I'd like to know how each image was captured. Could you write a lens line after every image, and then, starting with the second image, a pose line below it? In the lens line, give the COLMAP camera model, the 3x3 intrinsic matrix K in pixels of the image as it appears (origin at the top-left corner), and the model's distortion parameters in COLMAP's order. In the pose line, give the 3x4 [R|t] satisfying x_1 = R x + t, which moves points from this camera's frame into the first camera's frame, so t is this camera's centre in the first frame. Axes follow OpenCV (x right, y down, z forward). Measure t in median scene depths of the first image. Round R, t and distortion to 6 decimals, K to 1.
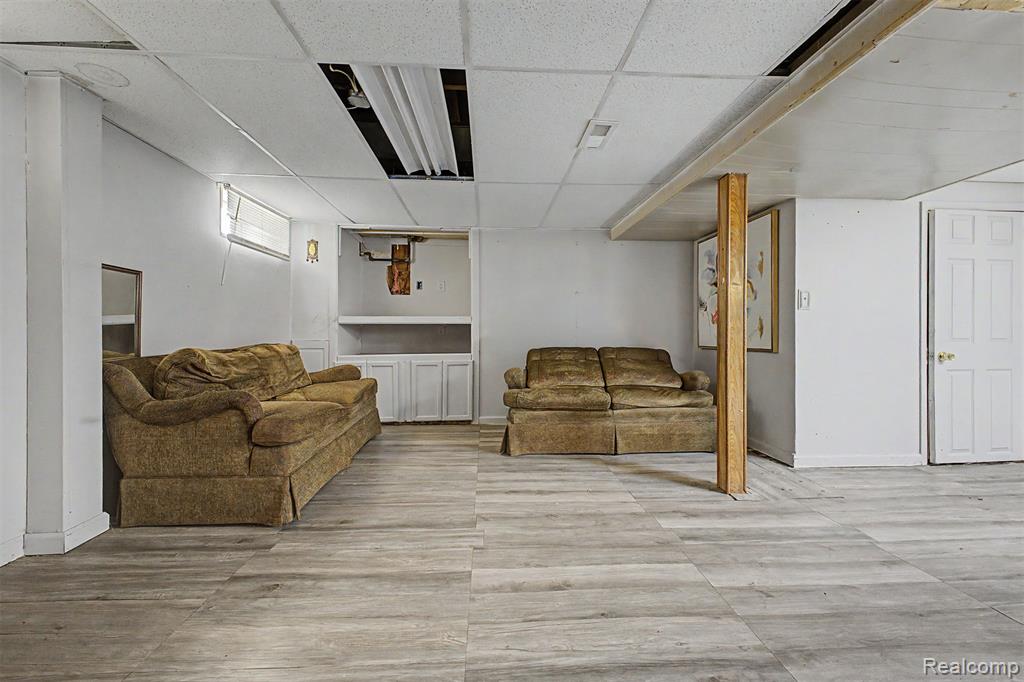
lens RADIAL K [[408.5, 0, 512.8], [0, 408.5, 335.6], [0, 0, 1]] dist [0.020024, -0.007425]
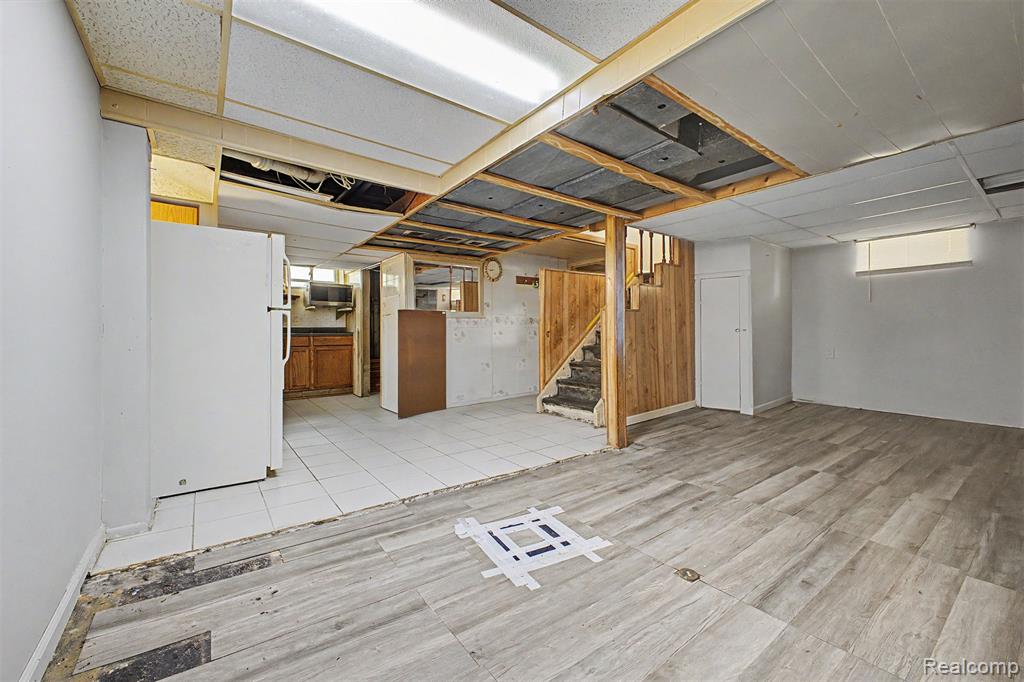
lens RADIAL K [[408.5, 0, 512.8], [0, 408.5, 335.6], [0, 0, 1]] dist [0.020024, -0.007425]
pose [[-0.840293, 0.000492, -0.542132, 2.436268], [-0.000154, 0.999999, 0.001147, -0.004135], [0.542132, 0.001047, -0.840293, 1.374338]]
